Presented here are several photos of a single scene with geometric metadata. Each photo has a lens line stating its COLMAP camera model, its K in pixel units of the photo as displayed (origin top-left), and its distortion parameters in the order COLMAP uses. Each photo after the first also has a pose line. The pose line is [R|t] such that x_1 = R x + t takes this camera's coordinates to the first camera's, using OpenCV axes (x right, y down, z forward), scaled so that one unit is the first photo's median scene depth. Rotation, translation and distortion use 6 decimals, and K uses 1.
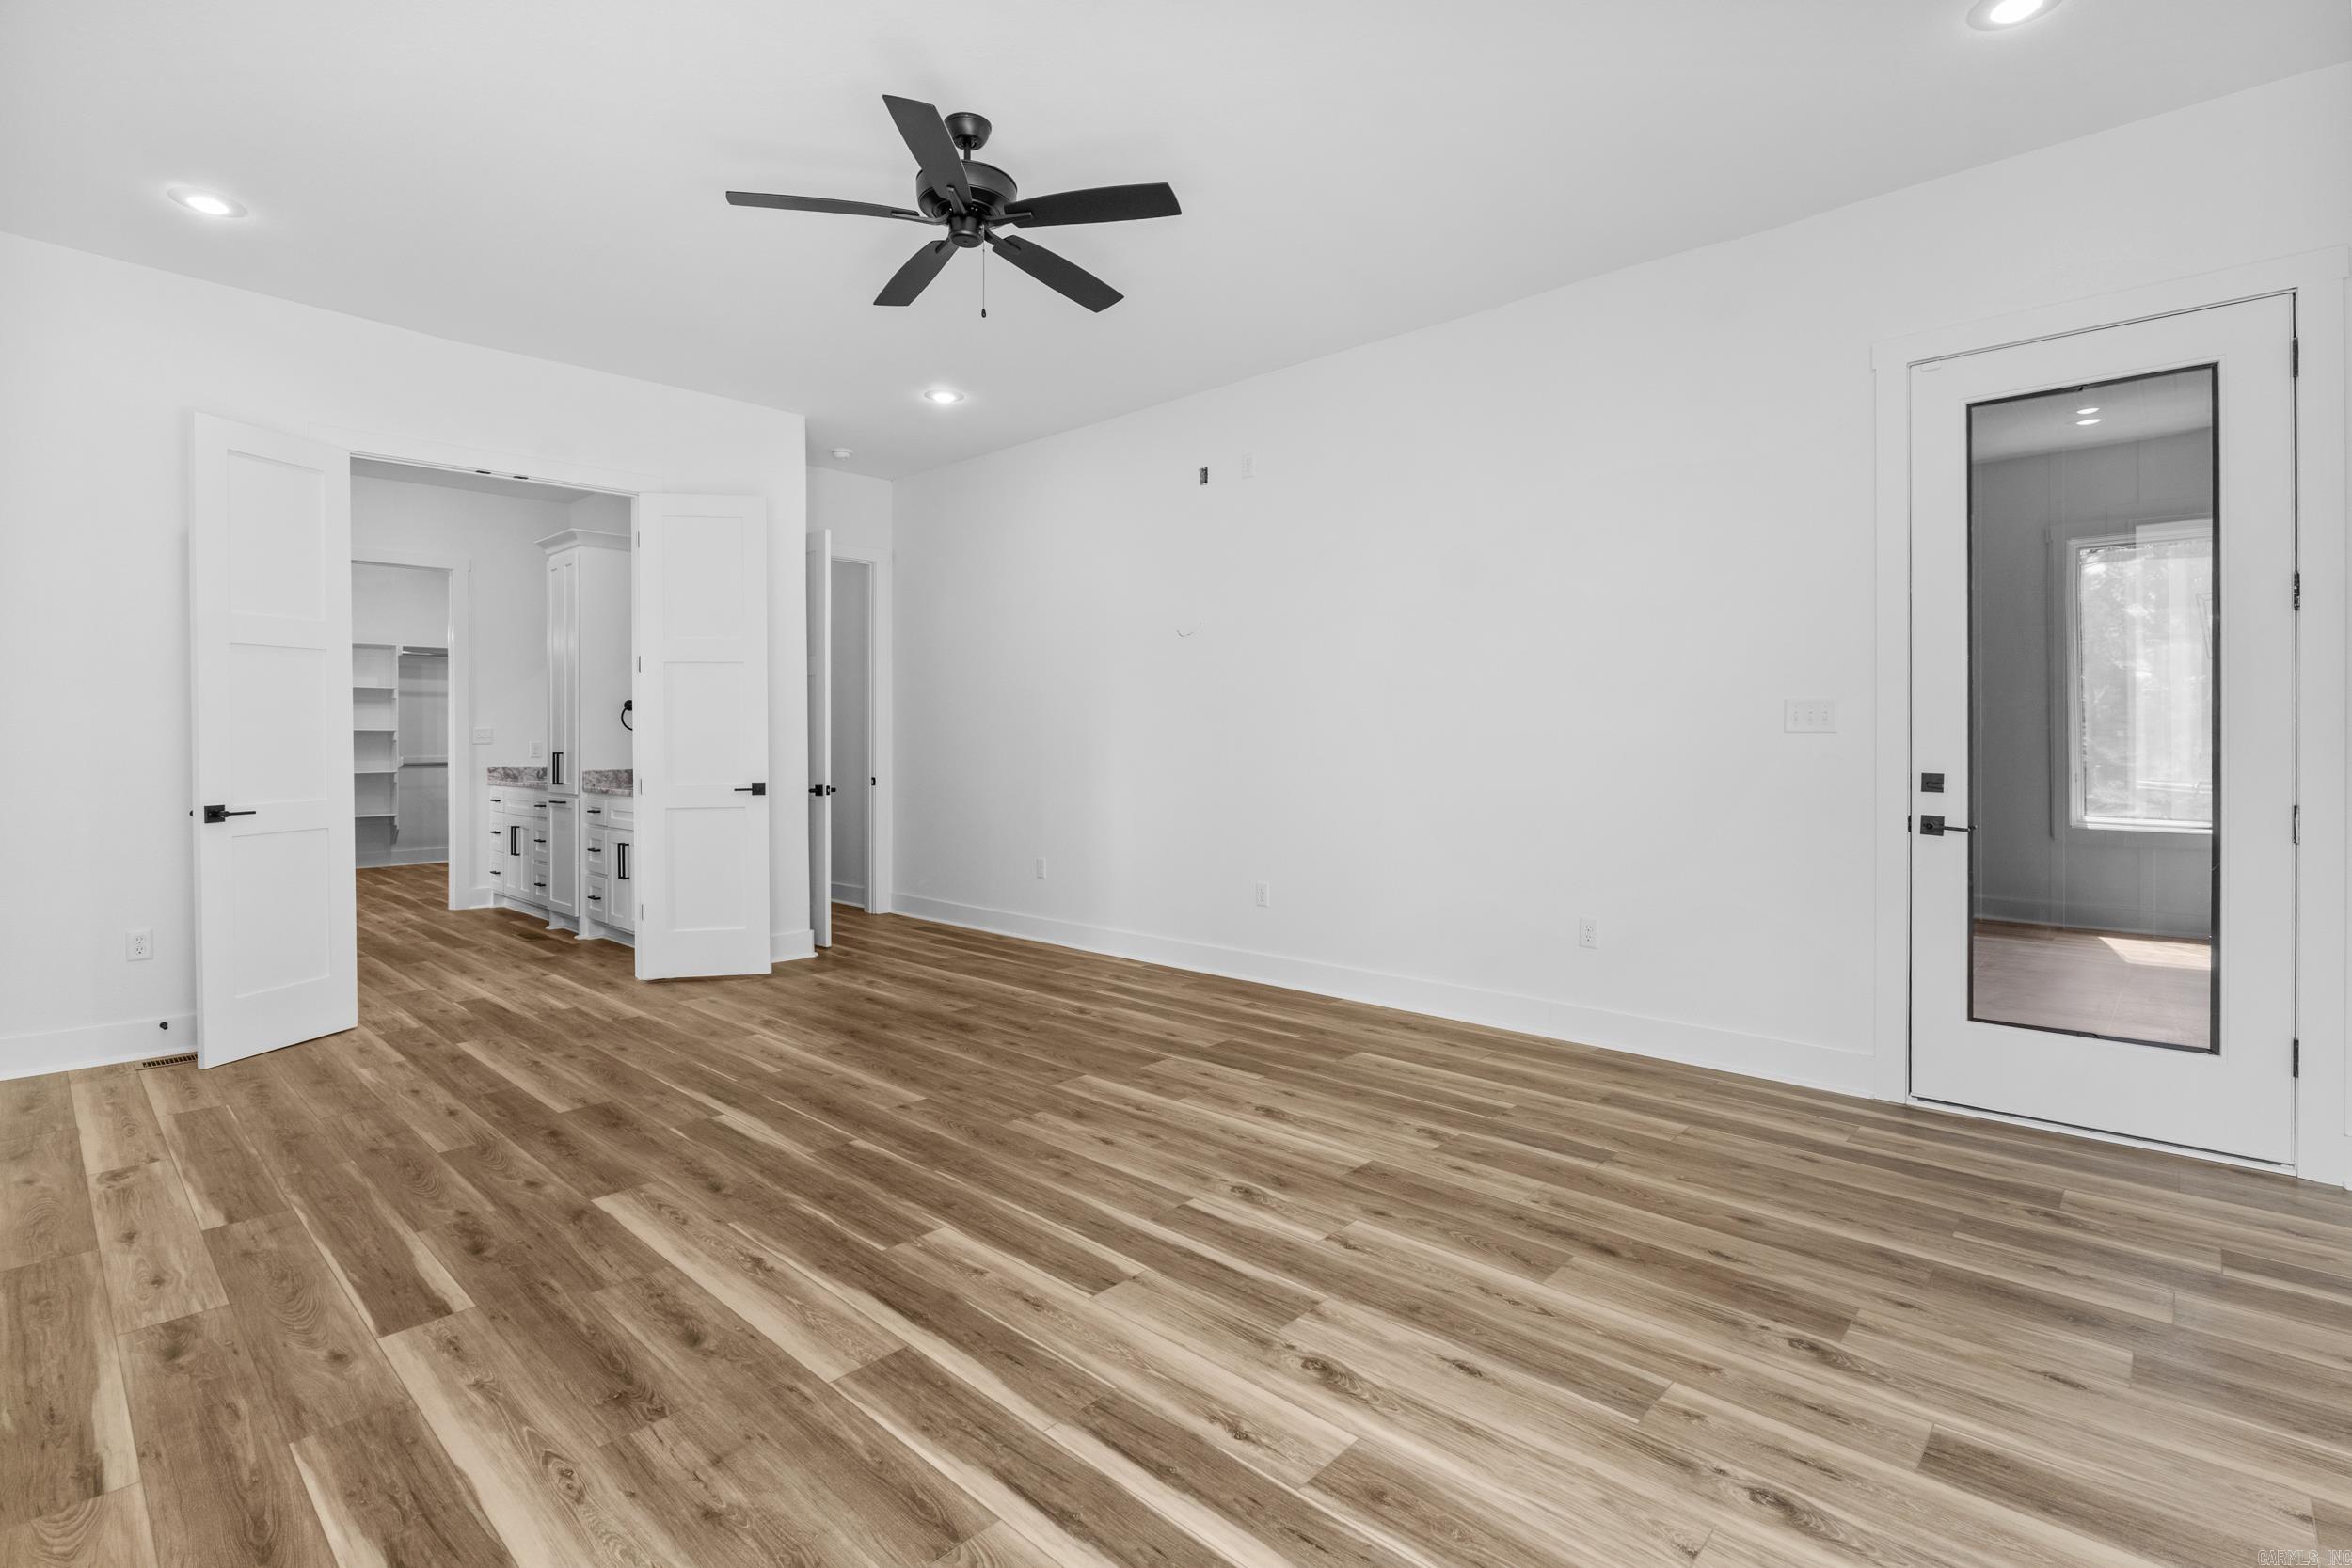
lens RADIAL K [[1101.5, 0, 1178.3], [0, 1101.5, 760.8], [0, 0, 1]] dist [-0.001122, -0.000067]
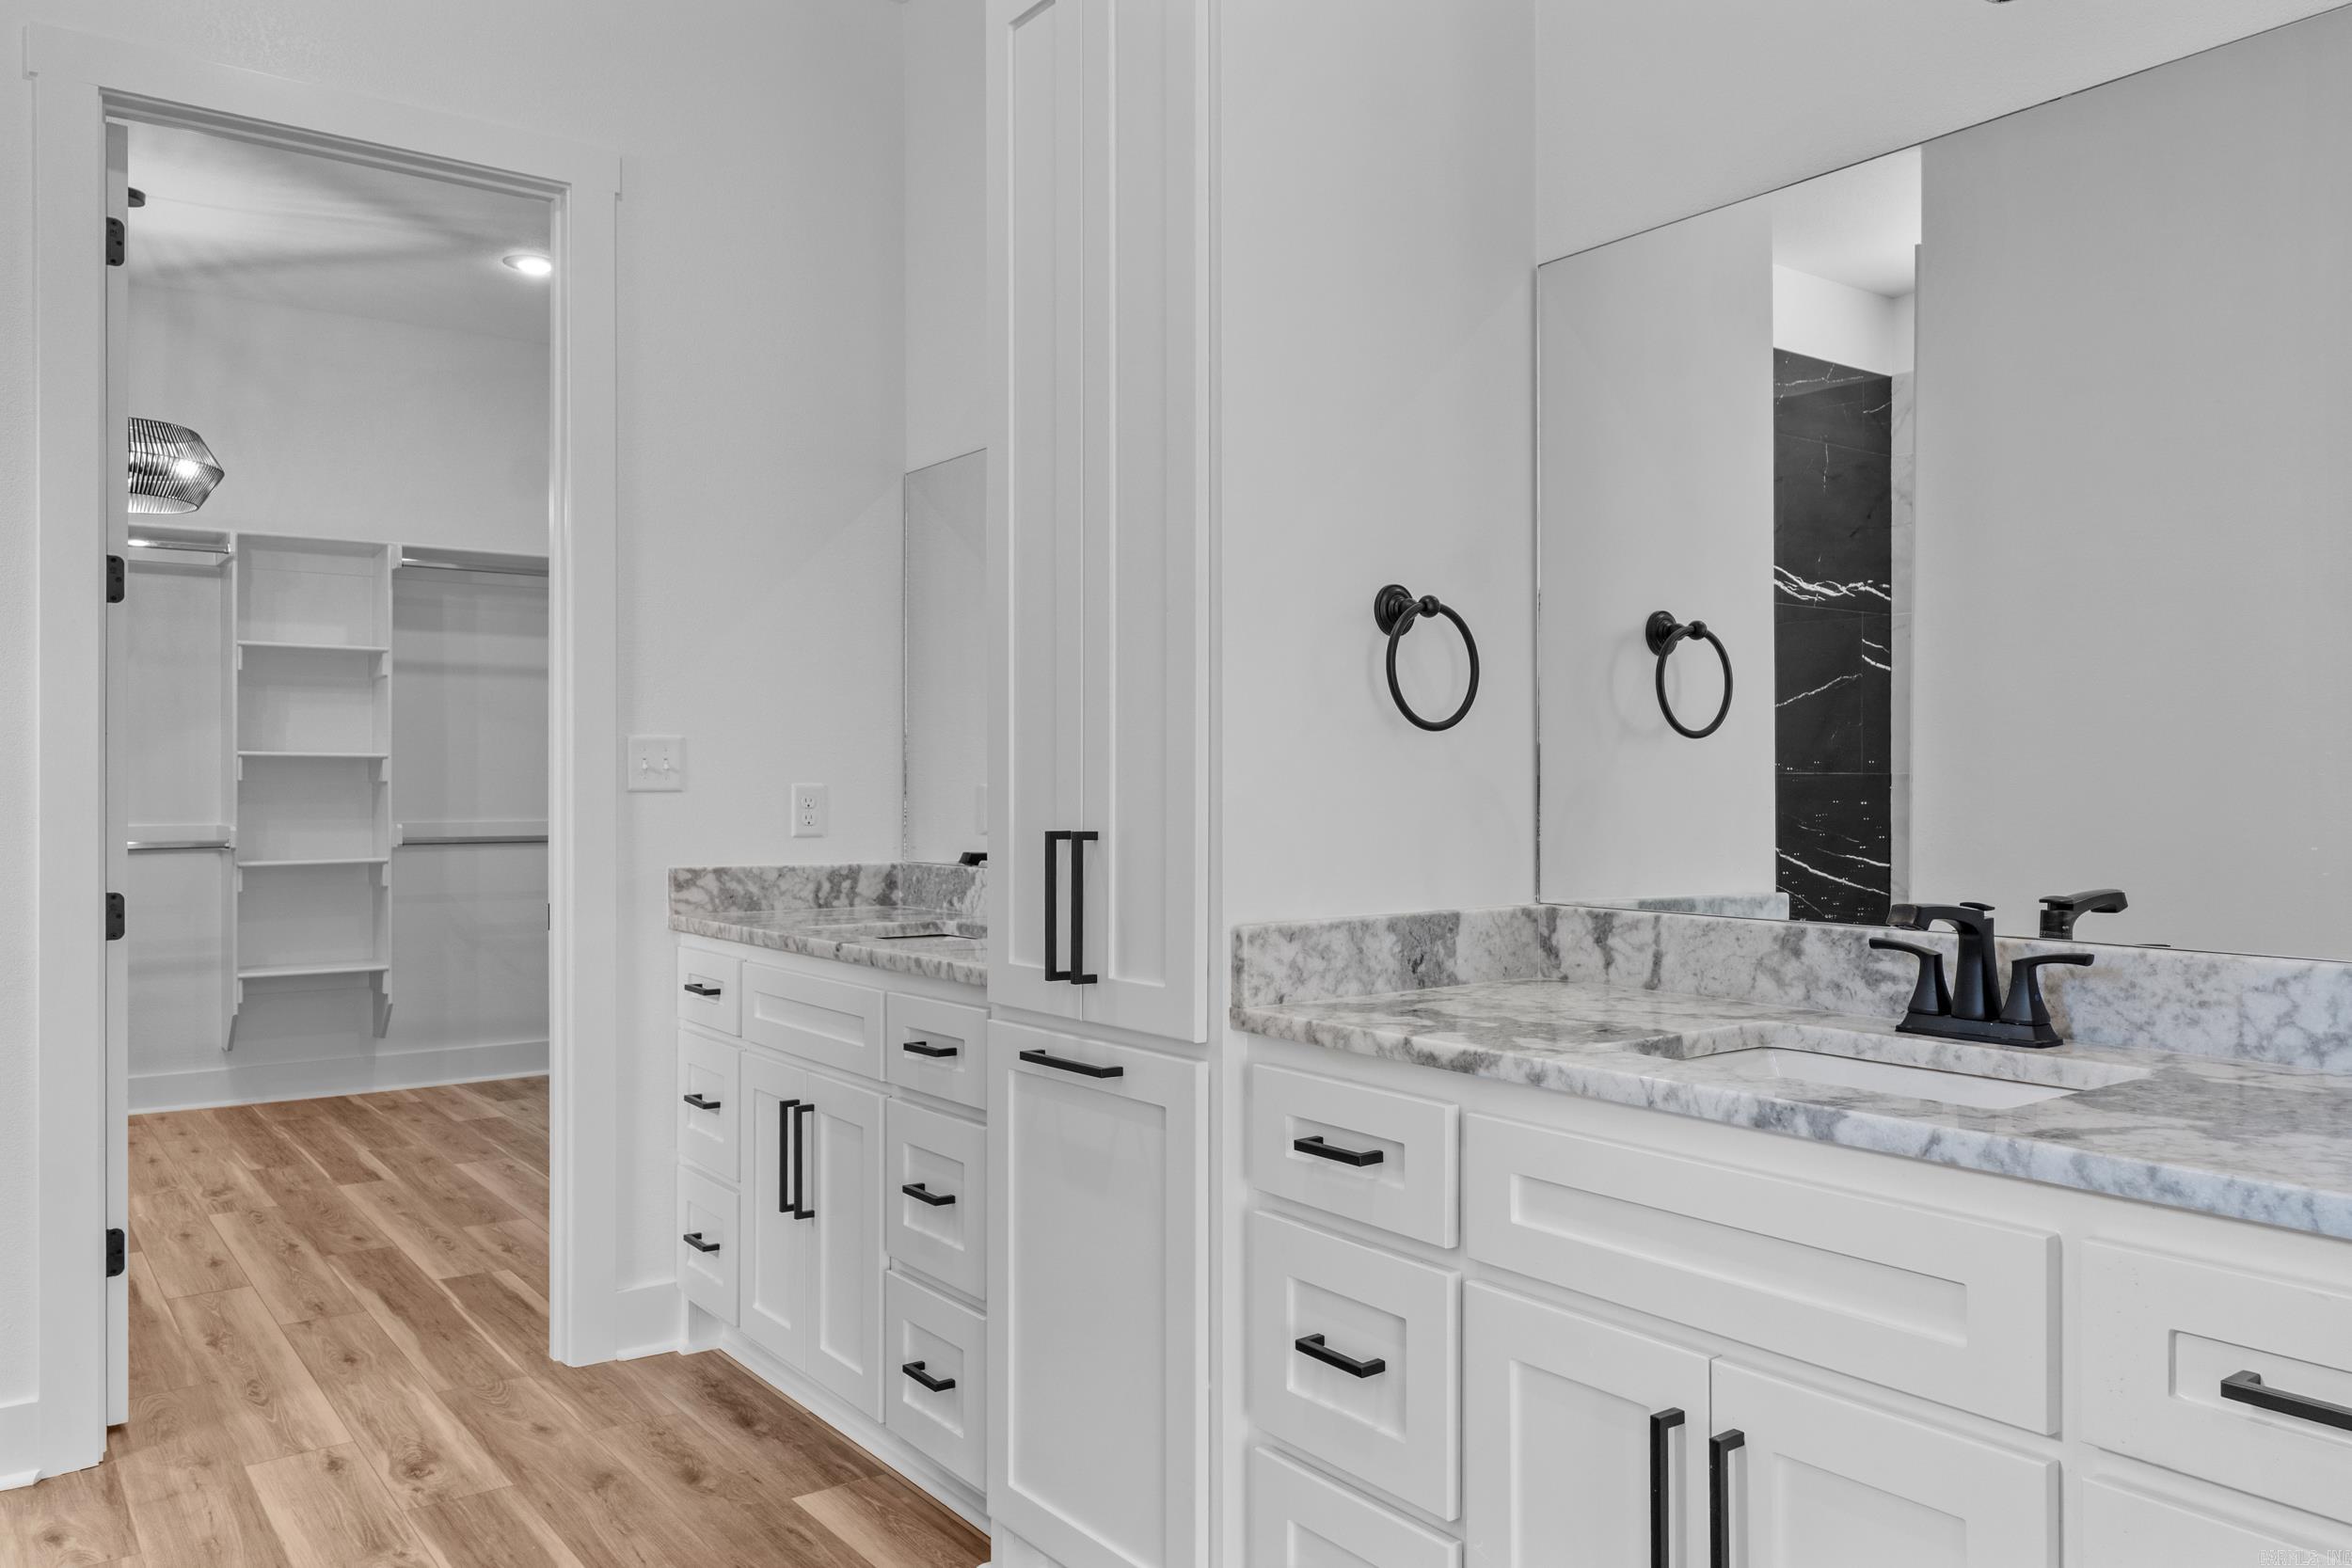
lens RADIAL K [[1718.2, 0, 1174.8], [0, 1718.2, 791.5], [0, 0, 1]] dist [0.007835, 0.002974]
pose [[0.982624, -0.005362, -0.185531, -0.406627], [0.003669, 0.999948, -0.009468, -0.010356], [0.185572, 0.008623, 0.982593, 0.569373]]
